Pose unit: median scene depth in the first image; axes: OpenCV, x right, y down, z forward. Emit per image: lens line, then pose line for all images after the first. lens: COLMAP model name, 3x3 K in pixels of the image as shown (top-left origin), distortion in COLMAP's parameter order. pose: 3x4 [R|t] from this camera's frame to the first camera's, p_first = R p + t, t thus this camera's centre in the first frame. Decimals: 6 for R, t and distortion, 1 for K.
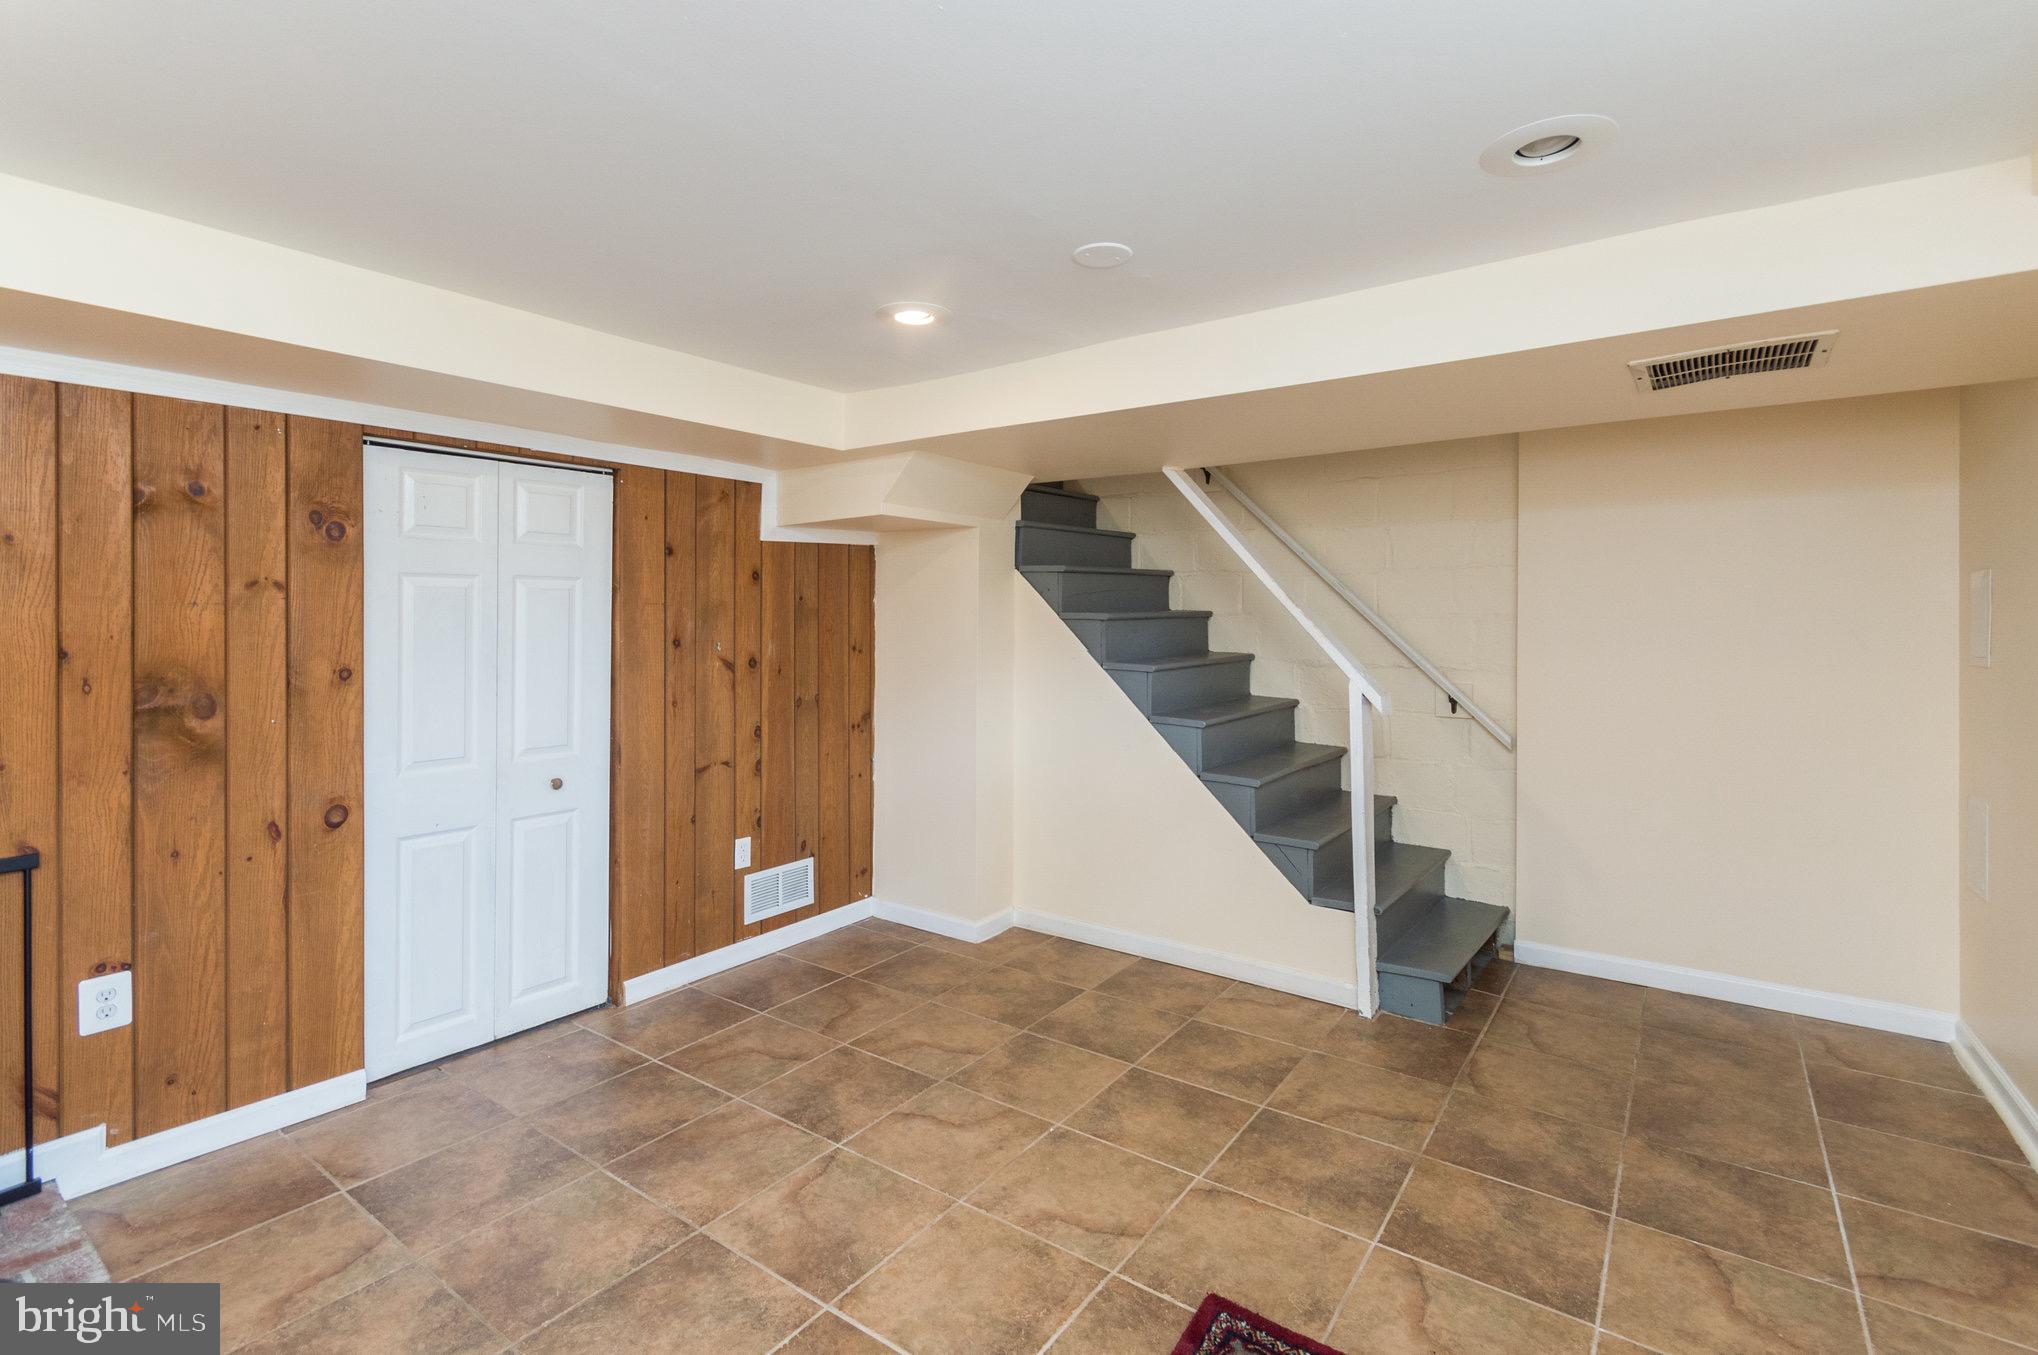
lens RADIAL K [[911.3, 0, 1031.4], [0, 911.3, 612.8], [0, 0, 1]] dist [0.000318, 0.000068]
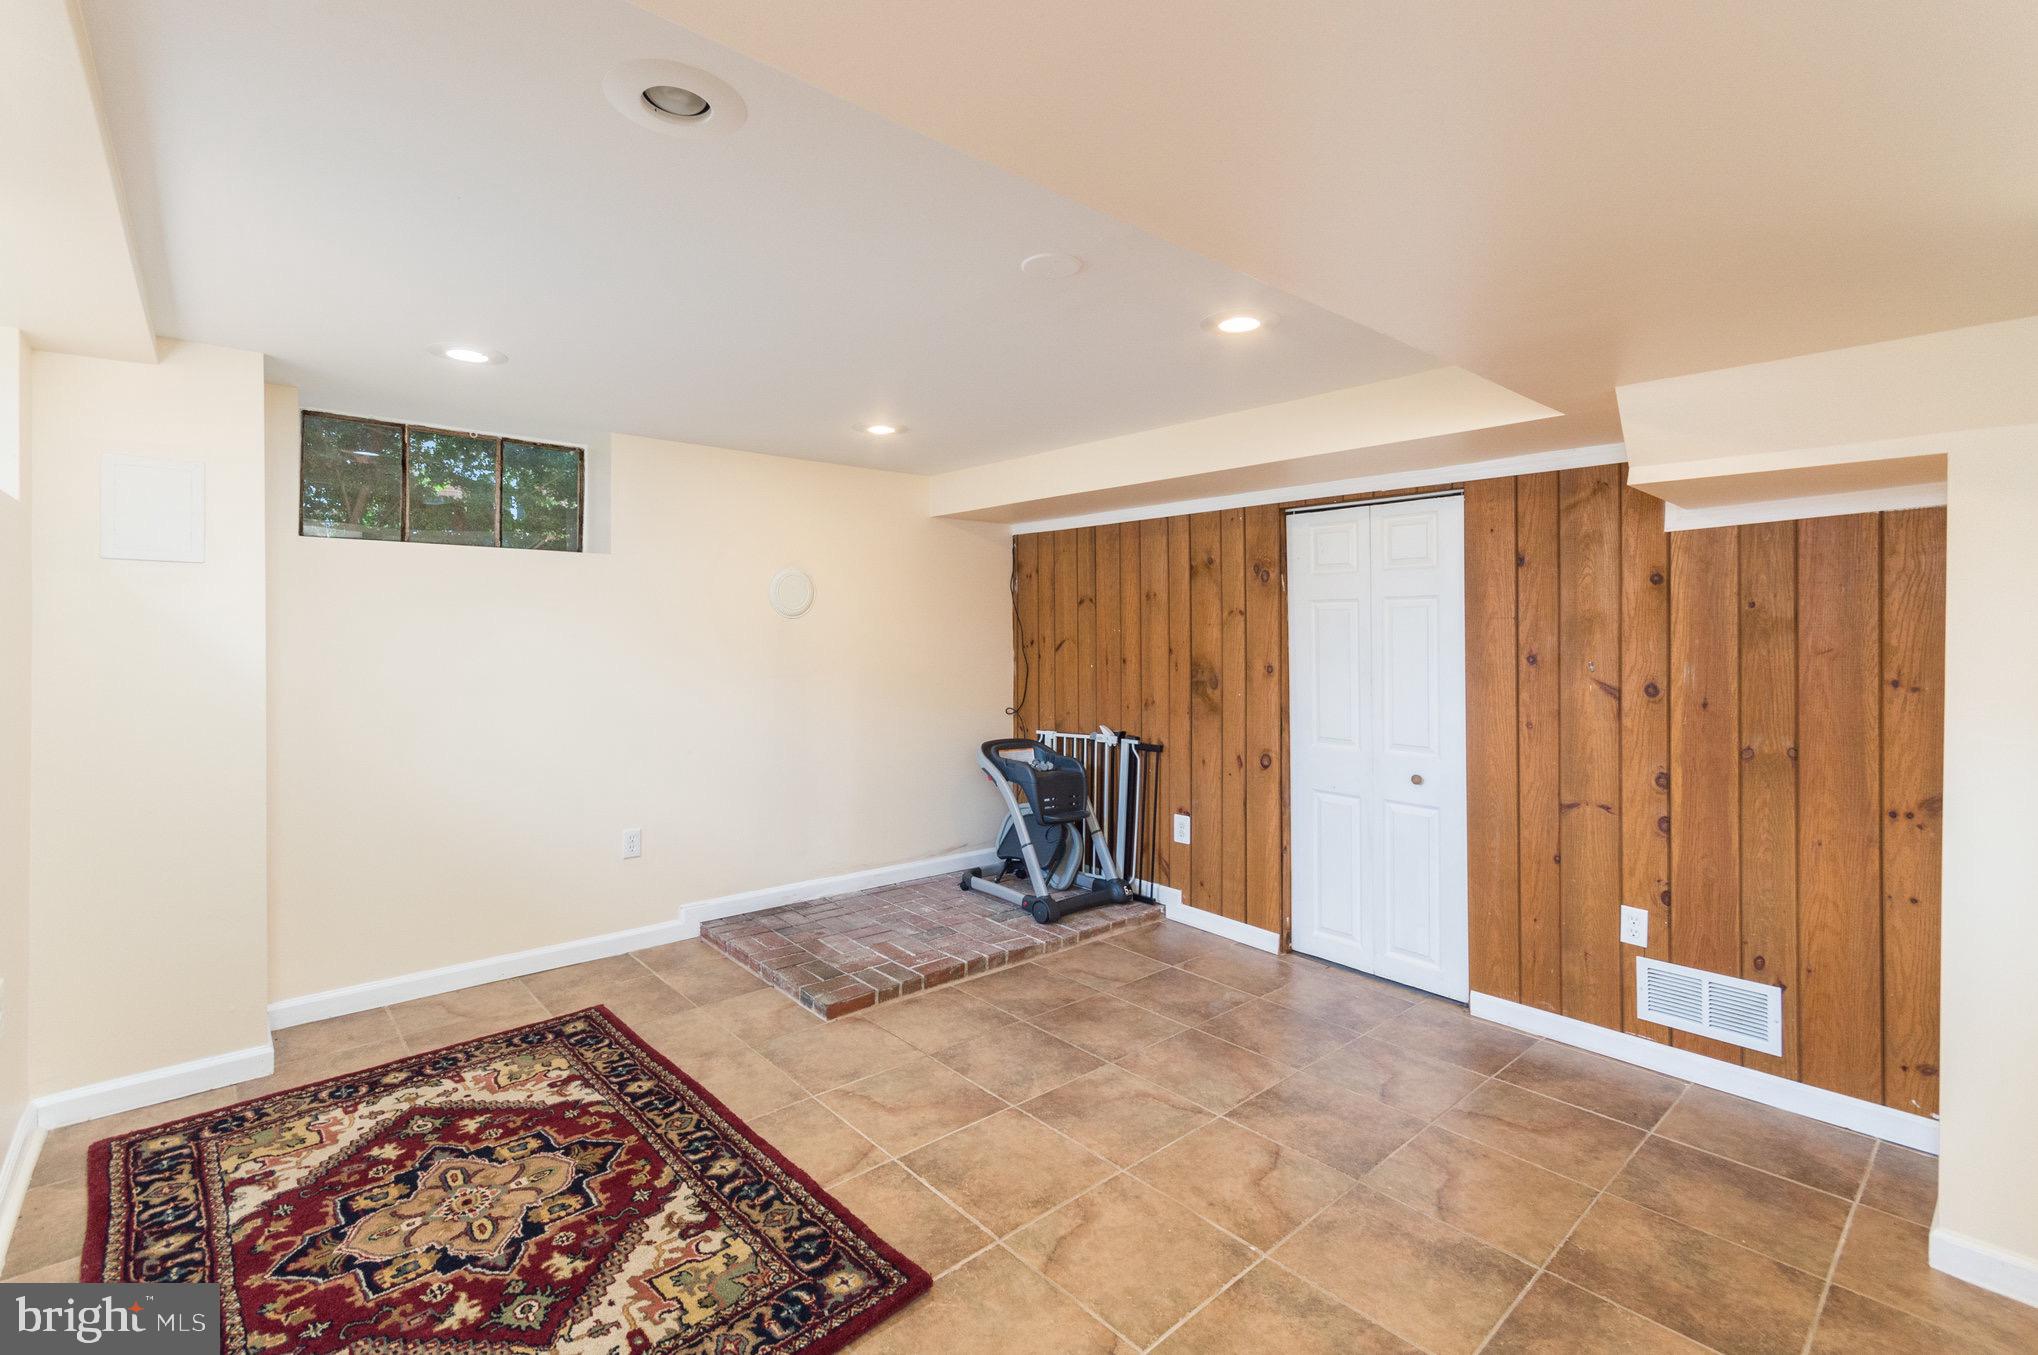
lens RADIAL K [[906.9, 0, 1017.1], [0, 906.9, 631.0], [0, 0, 1]] dist [0.001603, -0.000346]
pose [[-0.209634, -0.003466, -0.977774, 0.656603], [0.002699, 0.999988, -0.004124, 0.006802], [0.977776, -0.003504, -0.209623, 0.724449]]
